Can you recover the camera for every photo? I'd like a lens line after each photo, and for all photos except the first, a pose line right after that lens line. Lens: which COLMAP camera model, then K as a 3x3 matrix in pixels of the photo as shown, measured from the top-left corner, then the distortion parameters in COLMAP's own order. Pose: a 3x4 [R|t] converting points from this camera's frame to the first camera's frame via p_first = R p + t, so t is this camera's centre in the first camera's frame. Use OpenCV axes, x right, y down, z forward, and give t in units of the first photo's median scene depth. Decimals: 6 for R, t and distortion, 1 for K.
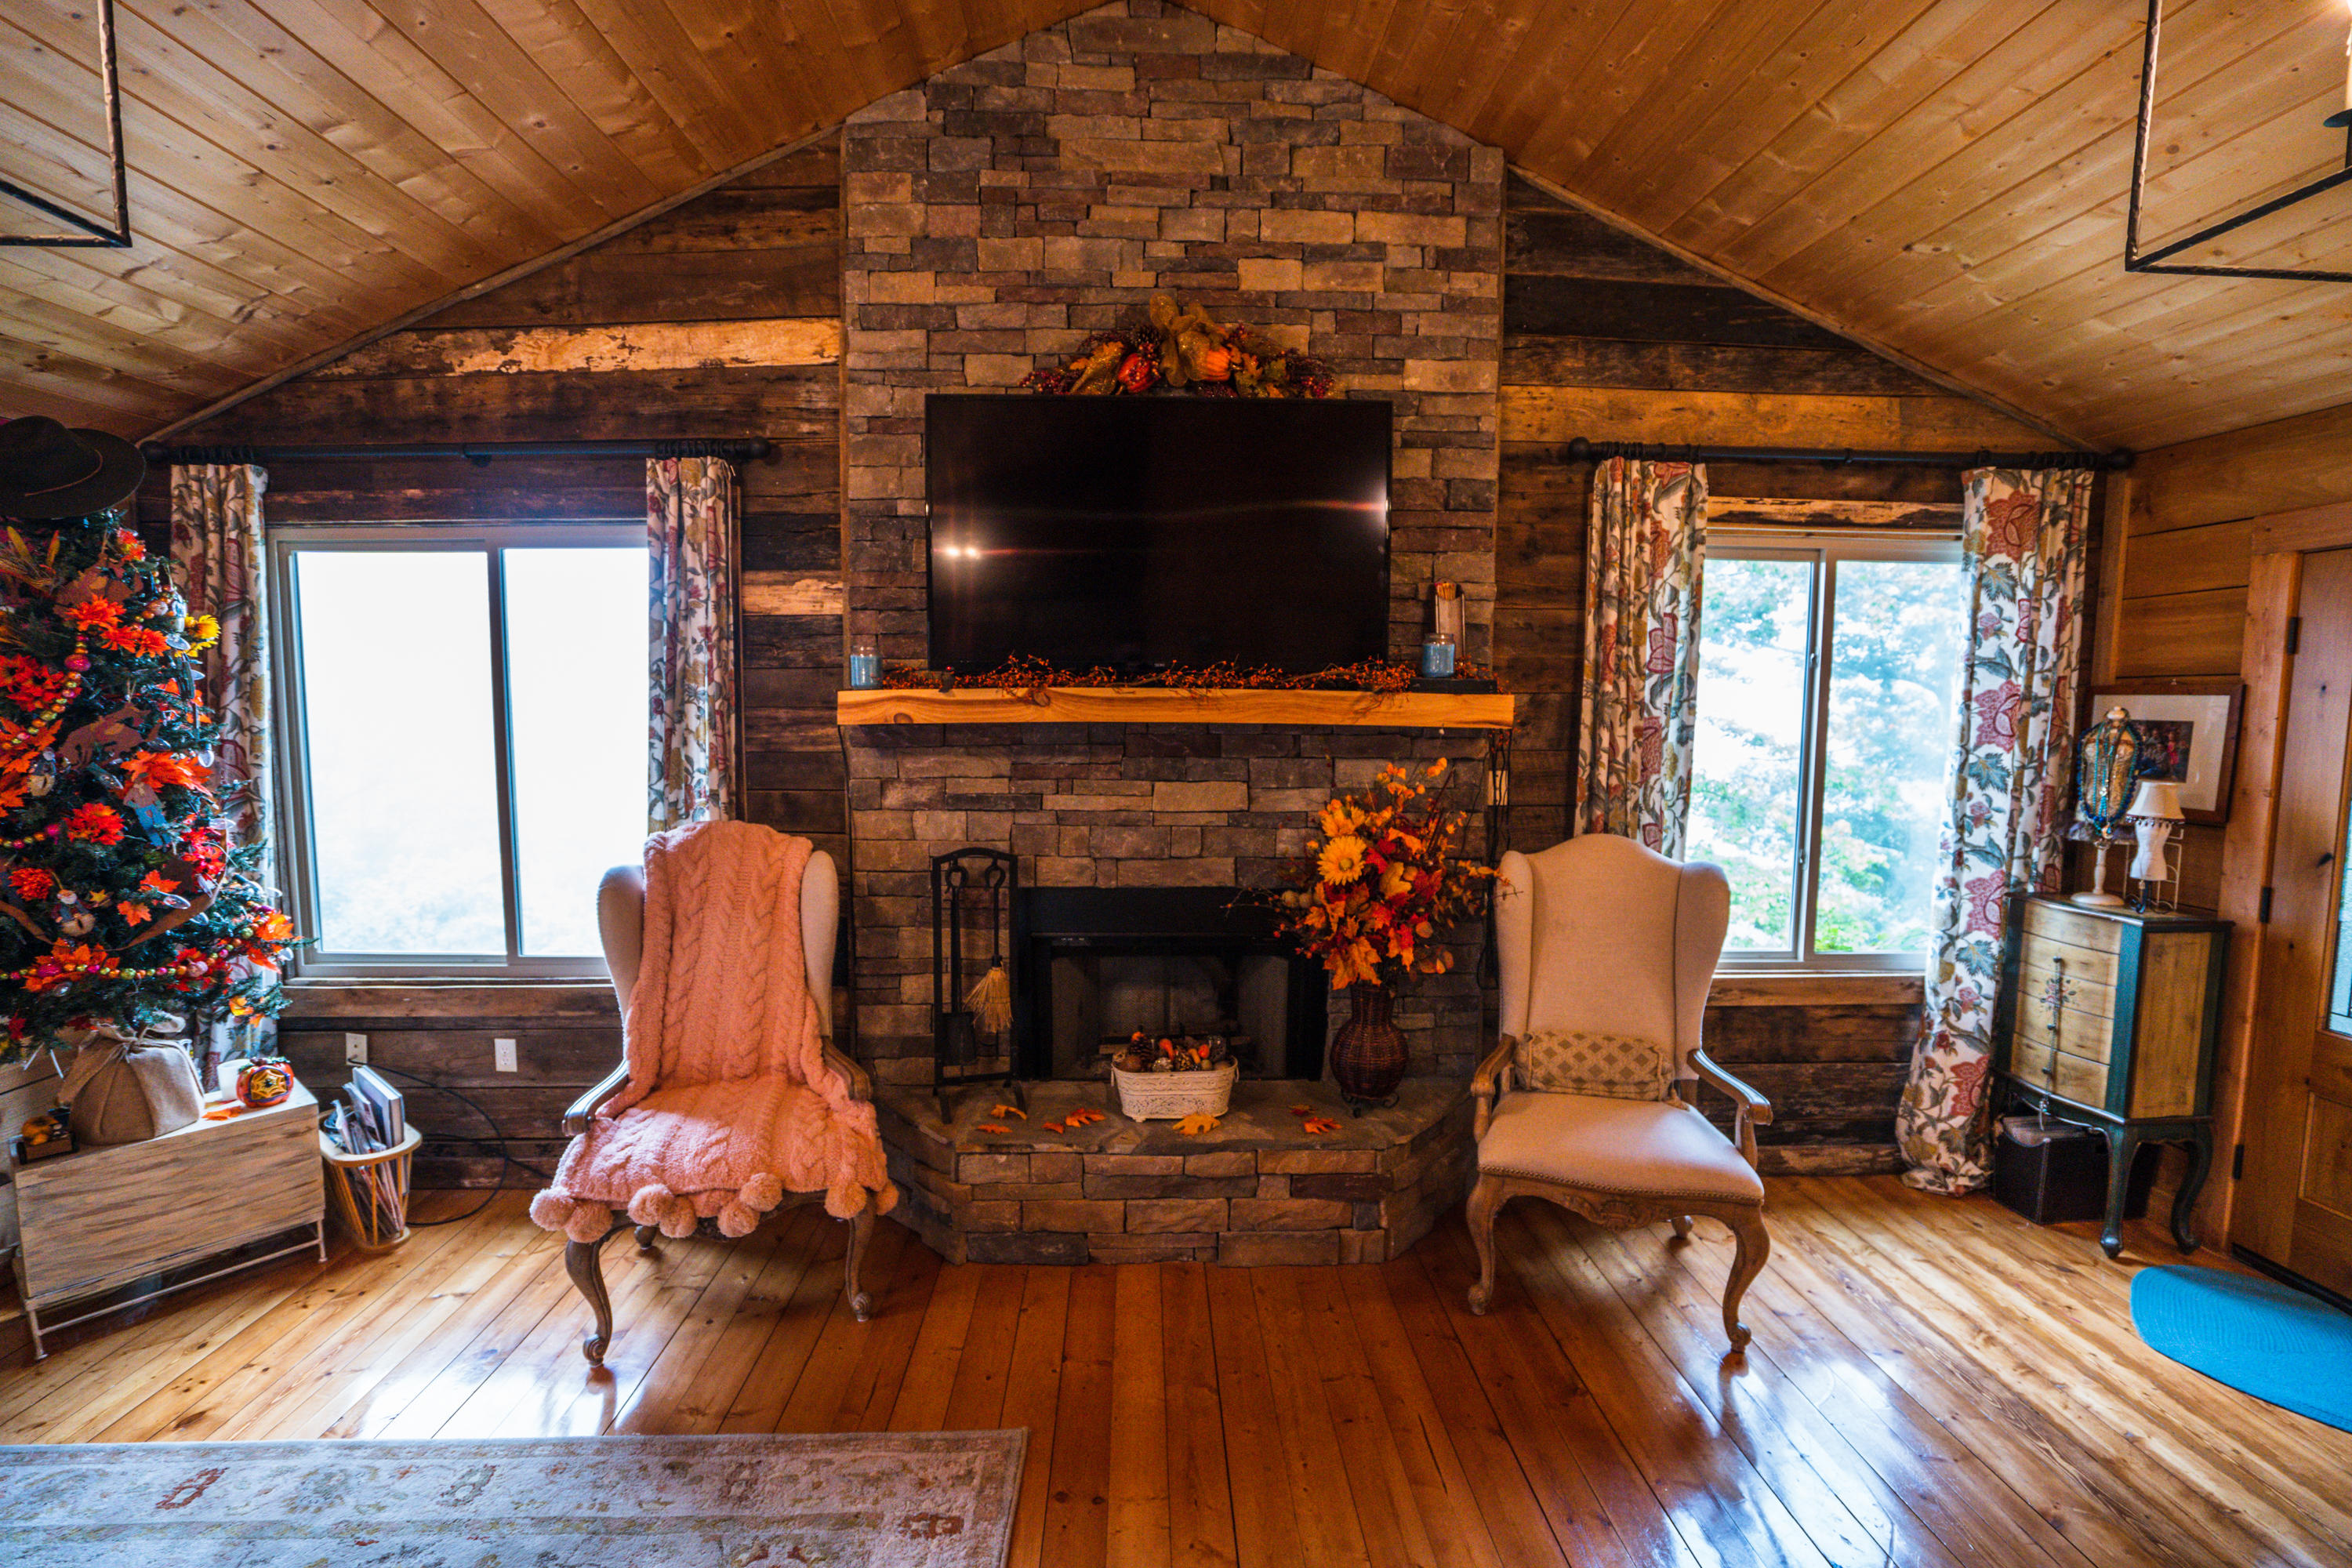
lens RADIAL K [[1082.4, 0, 1169.1], [0, 1082.4, 793.2], [0, 0, 1]] dist [-0.044265, 0.013966]
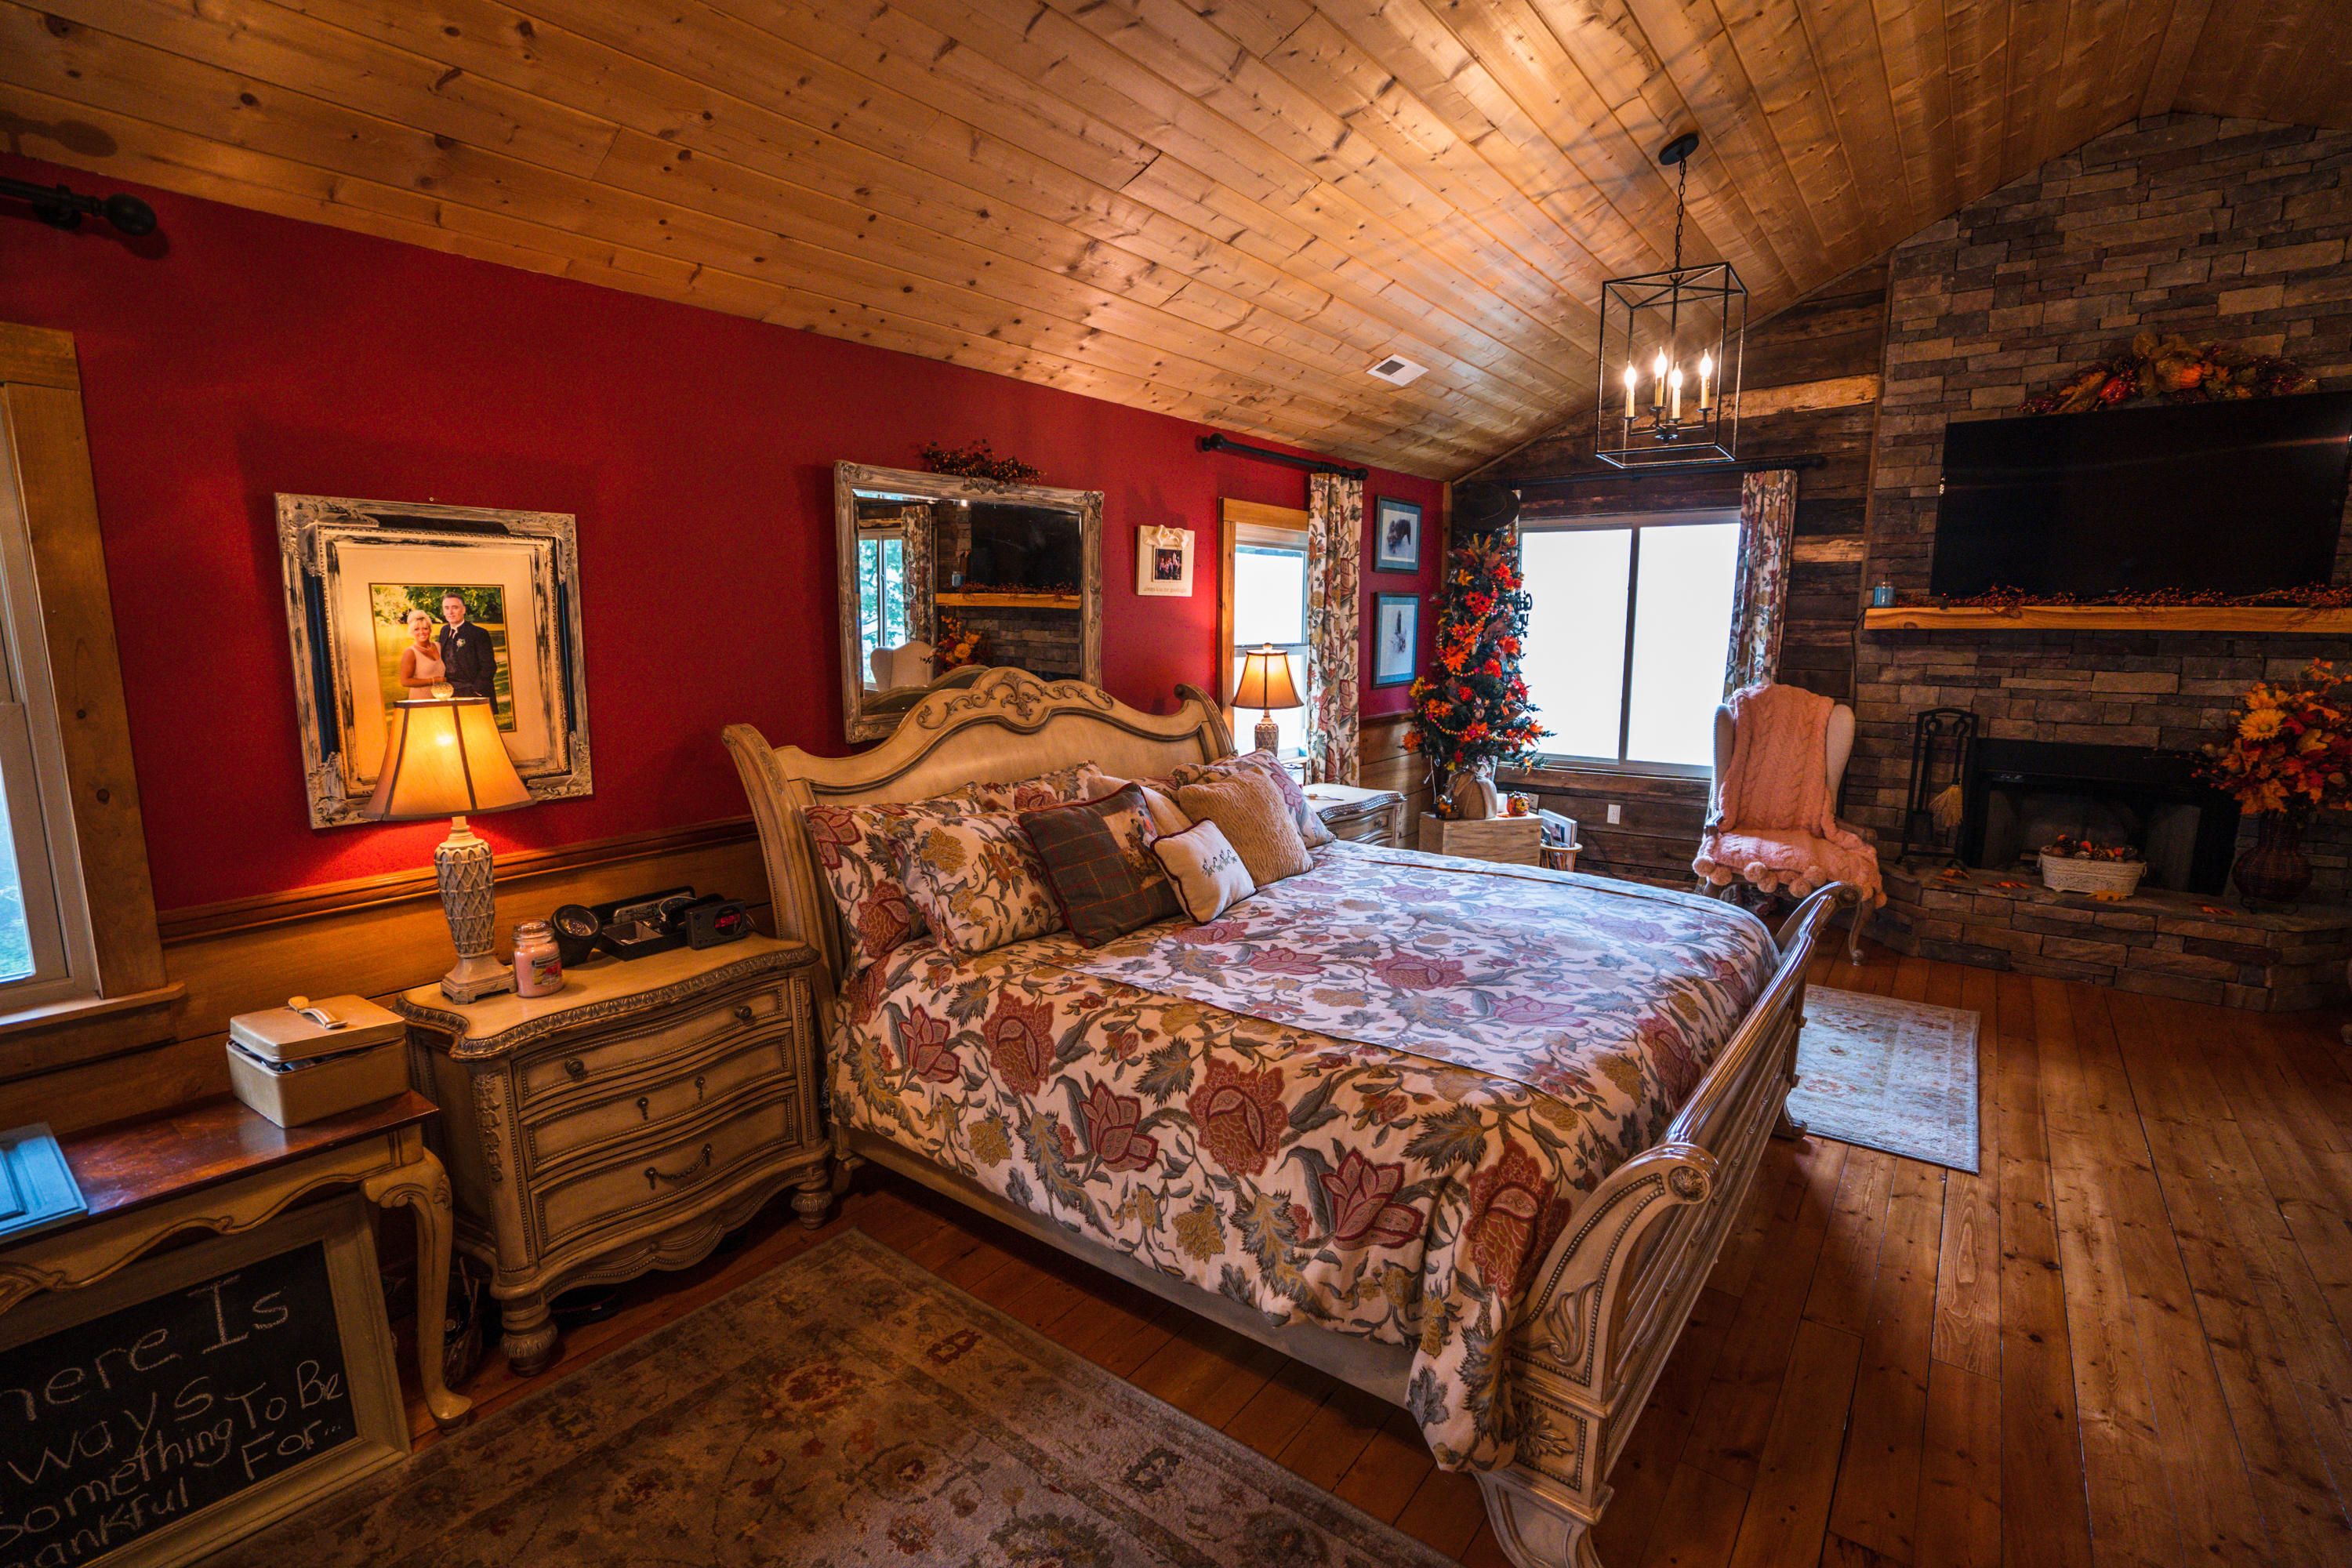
lens RADIAL K [[1082.4, 0, 1170.1], [0, 1082.4, 793.2], [0, 0, 1]] dist [-0.044265, 0.013966]
pose [[0.779398, 0.096252, -0.619092, -0.094197], [-0.053119, 0.994723, 0.087778, 0.098918], [0.624274, -0.035528, 0.780397, -0.936541]]
